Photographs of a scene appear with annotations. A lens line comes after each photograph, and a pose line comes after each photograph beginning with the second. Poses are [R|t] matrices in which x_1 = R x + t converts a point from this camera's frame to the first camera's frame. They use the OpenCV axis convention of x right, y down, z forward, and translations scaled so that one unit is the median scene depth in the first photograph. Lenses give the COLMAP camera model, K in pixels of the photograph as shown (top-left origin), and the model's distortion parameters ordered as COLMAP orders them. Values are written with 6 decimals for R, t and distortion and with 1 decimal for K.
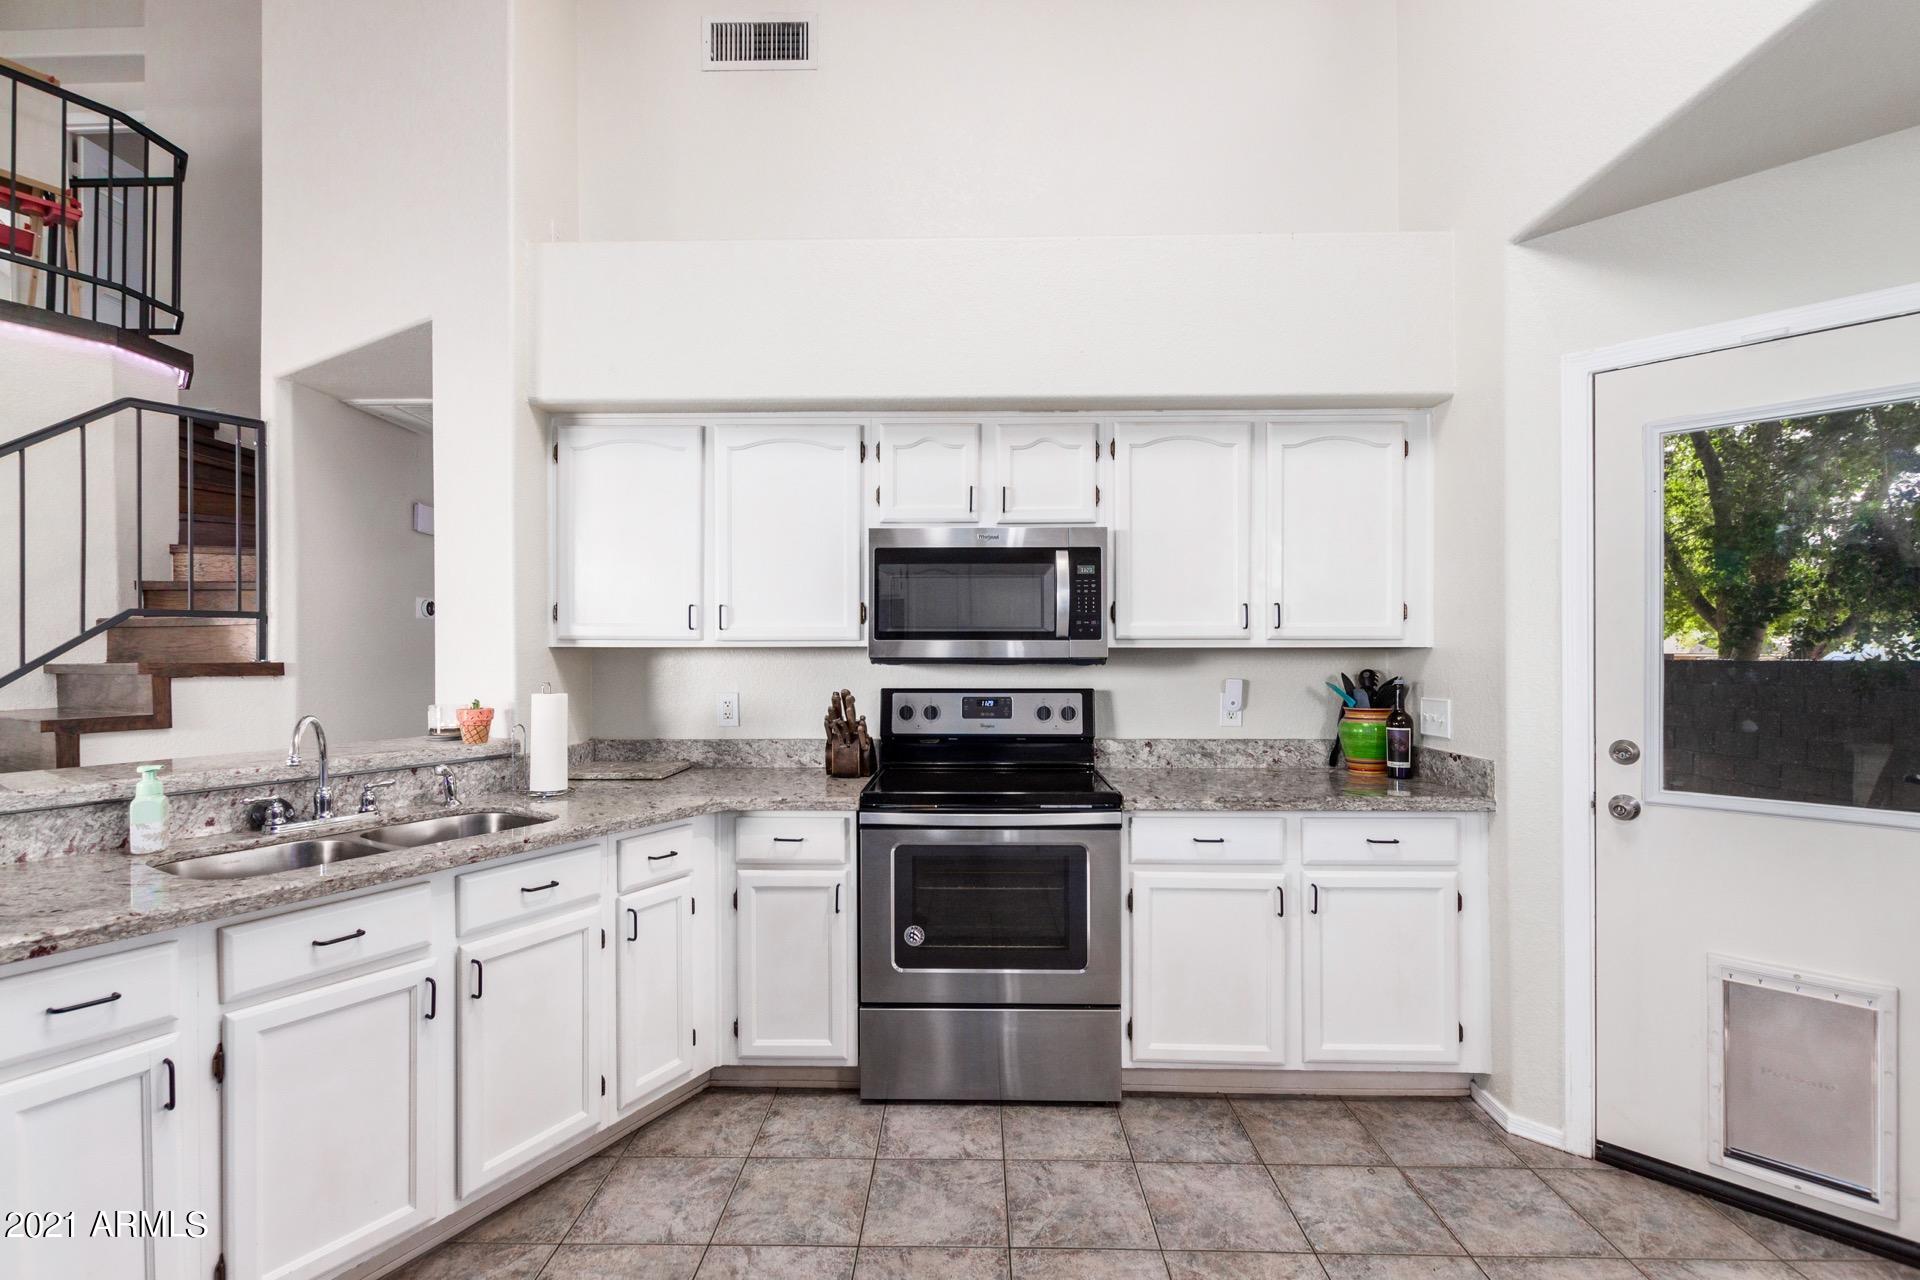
lens RADIAL K [[883.0, 0, 949.7], [0, 883.0, 652.2], [0, 0, 1]] dist [0.006164, -0.002768]
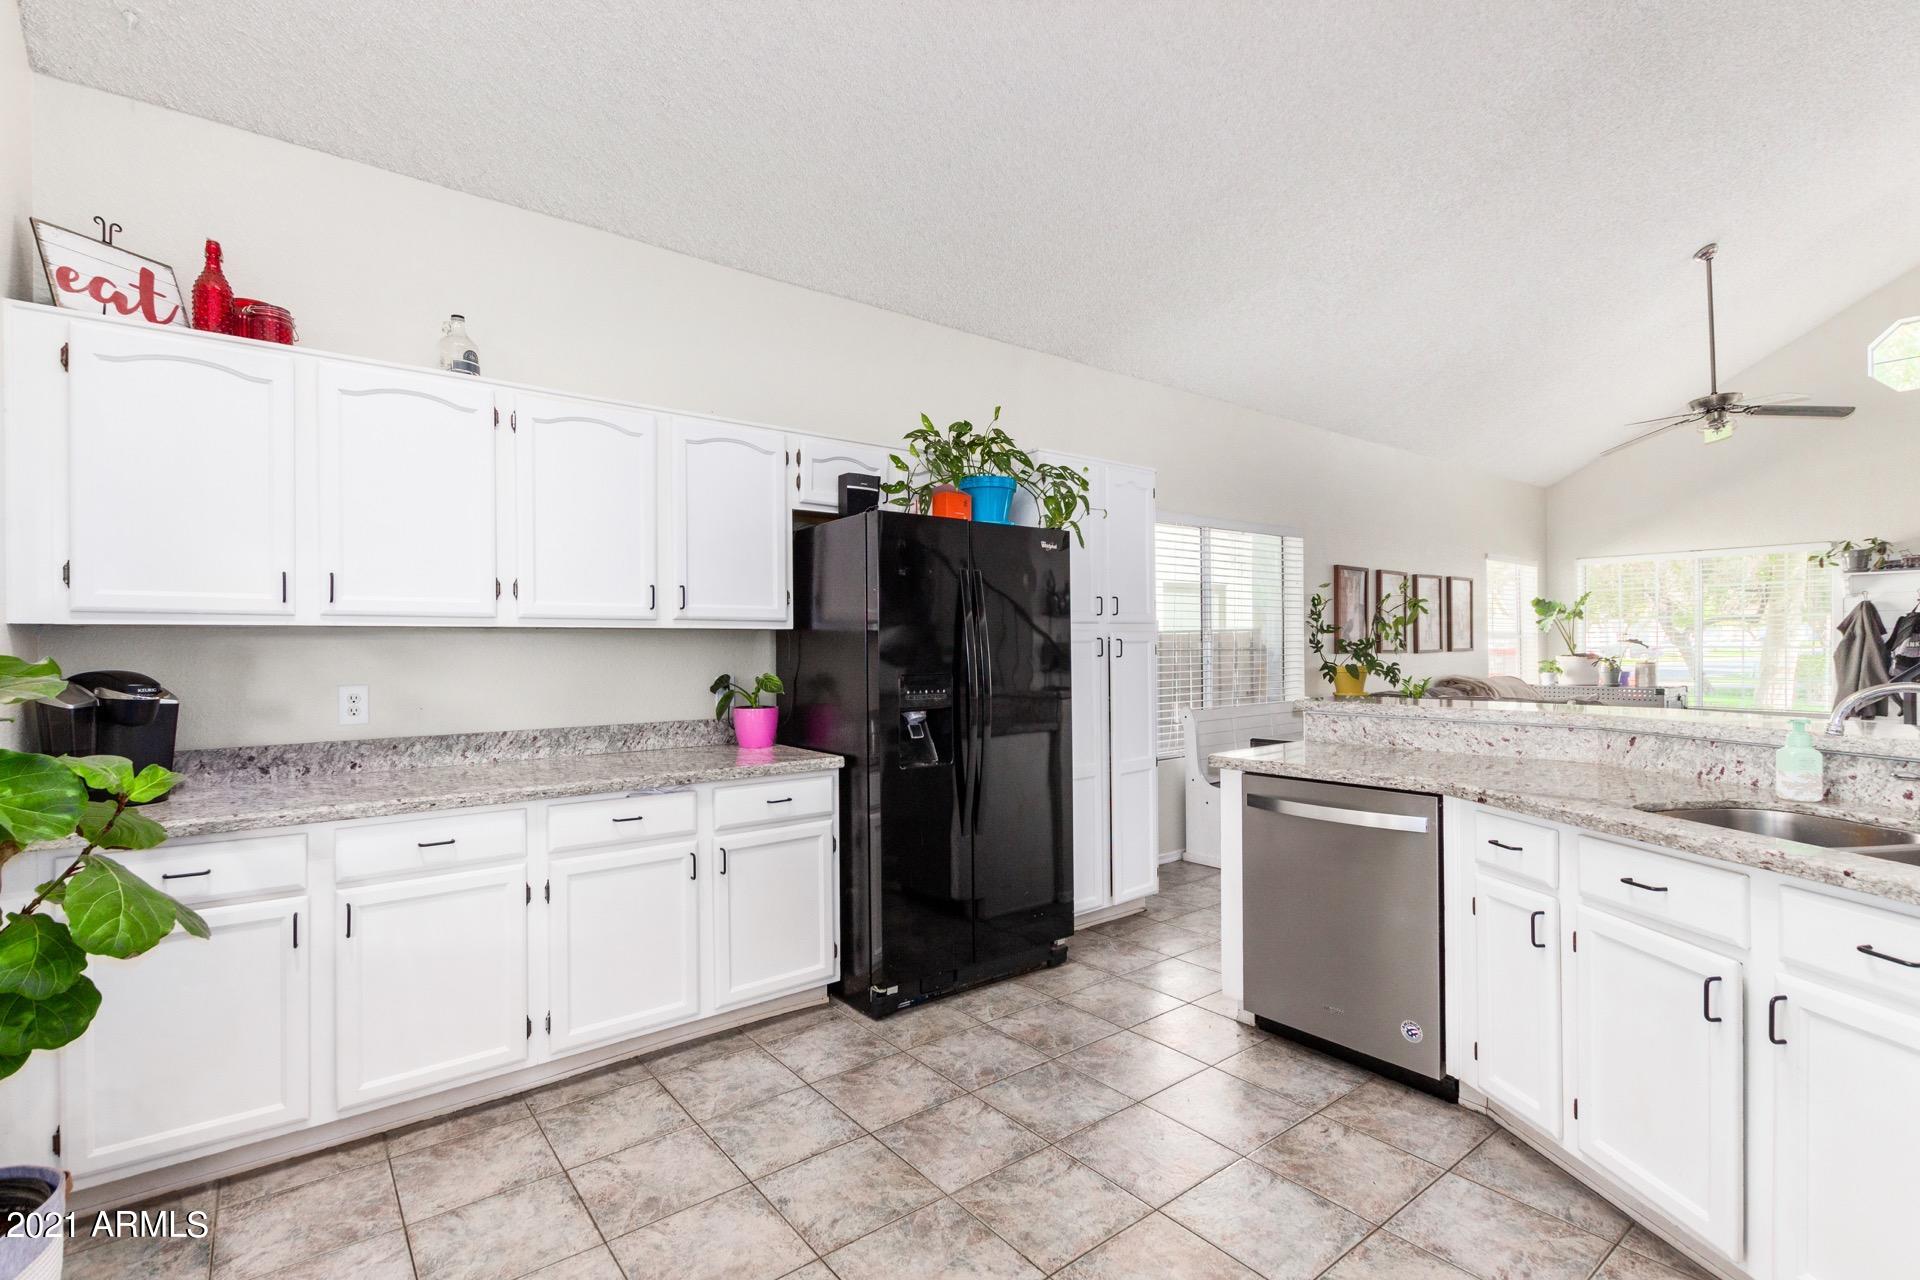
lens RADIAL K [[883.0, 0, 972.5], [0, 883.0, 641.1], [0, 0, 1]] dist [0.006164, -0.002768]
pose [[-0.765444, 0.008503, -0.643446, 0.389319], [0.013460, 0.999905, -0.002799, 0.017259], [0.643361, -0.010804, -0.765486, 0.850010]]
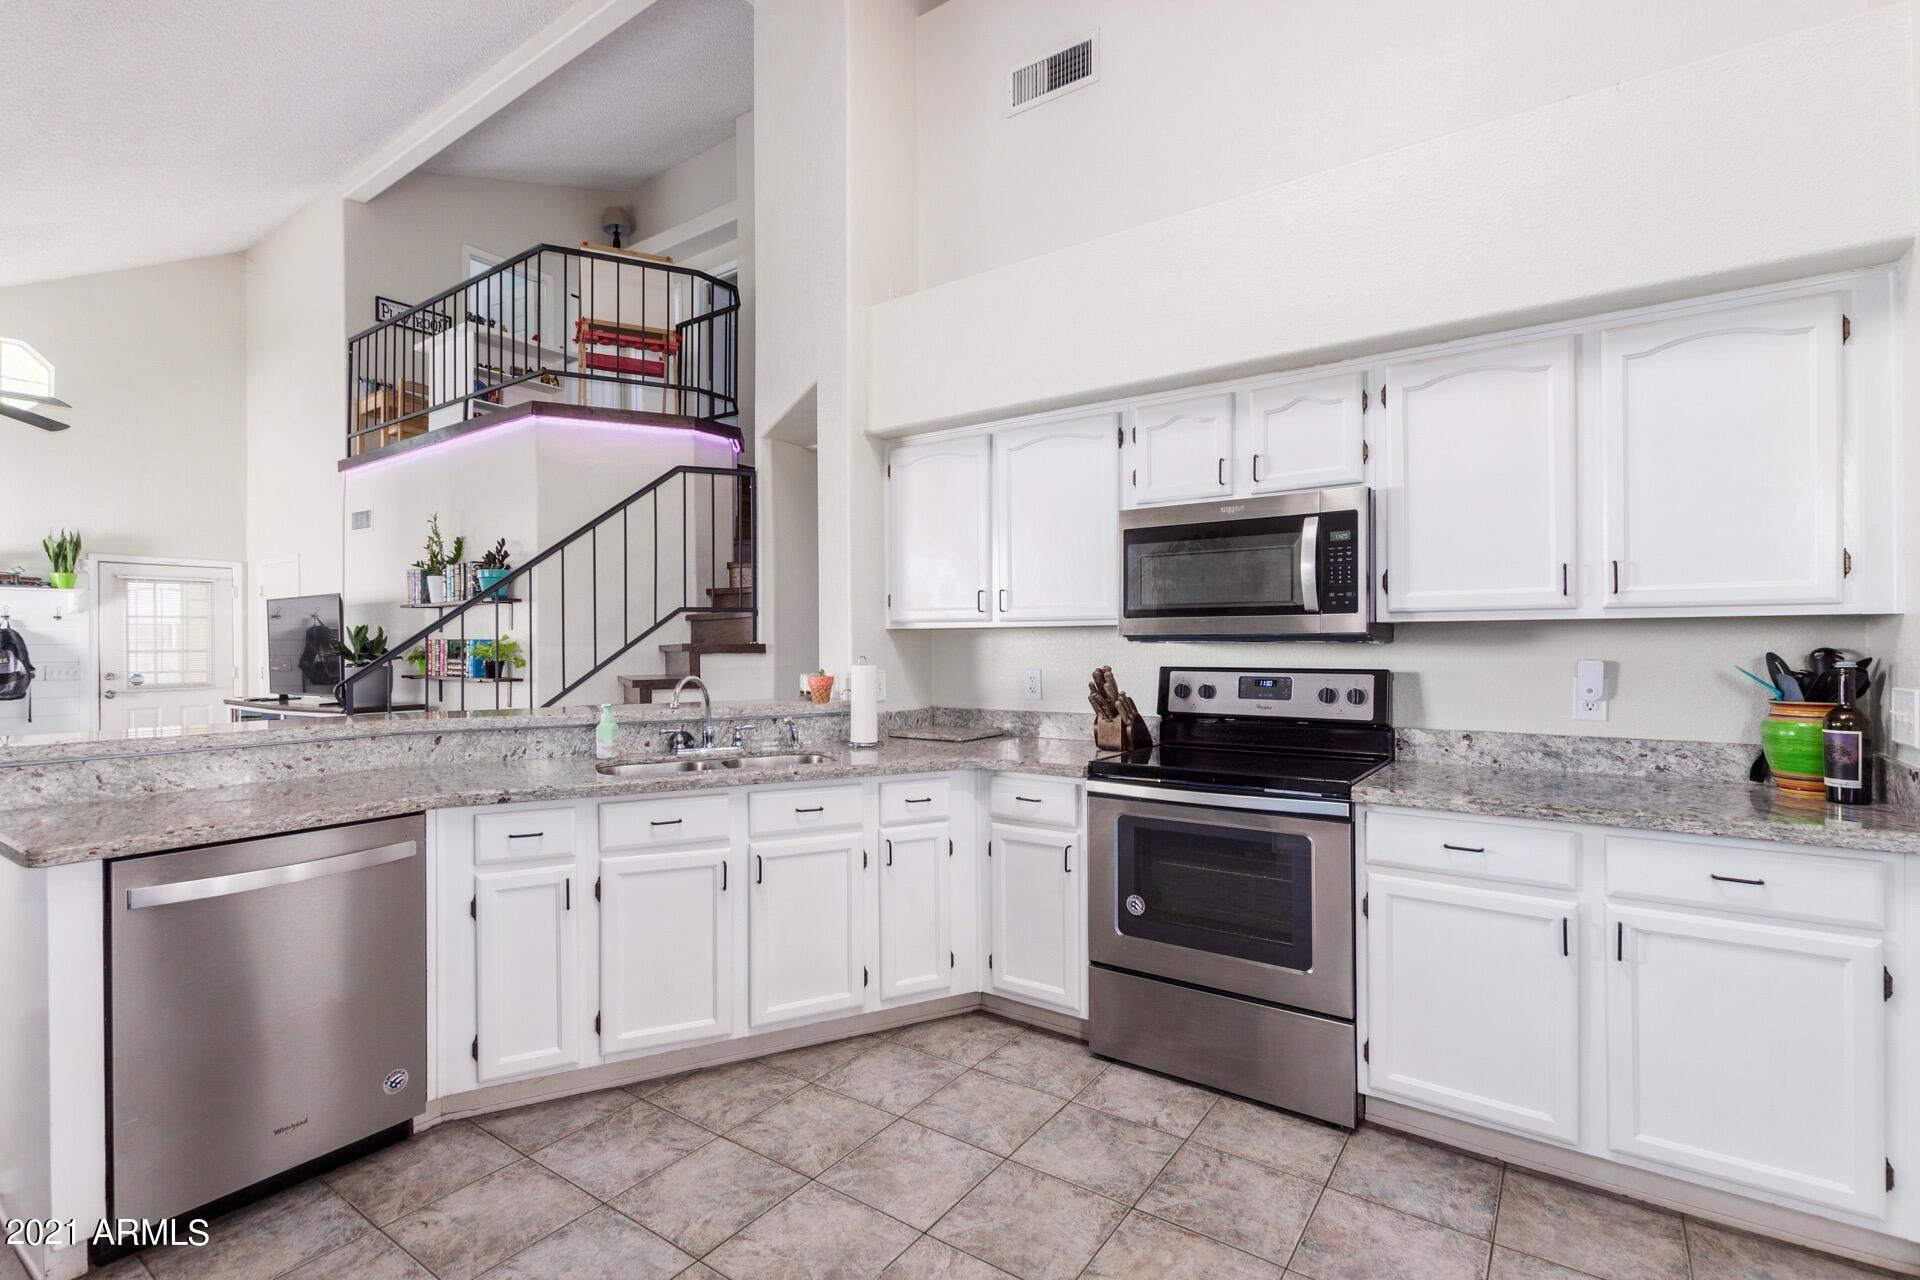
lens RADIAL K [[883.0, 0, 937.6], [0, 883.0, 640.6], [0, 0, 1]] dist [0.006164, -0.002768]
pose [[0.824746, -0.004272, -0.565487, 0.344634], [0.003514, 0.999991, -0.002430, 0.015150], [0.565492, 0.000017, 0.824754, 0.022972]]
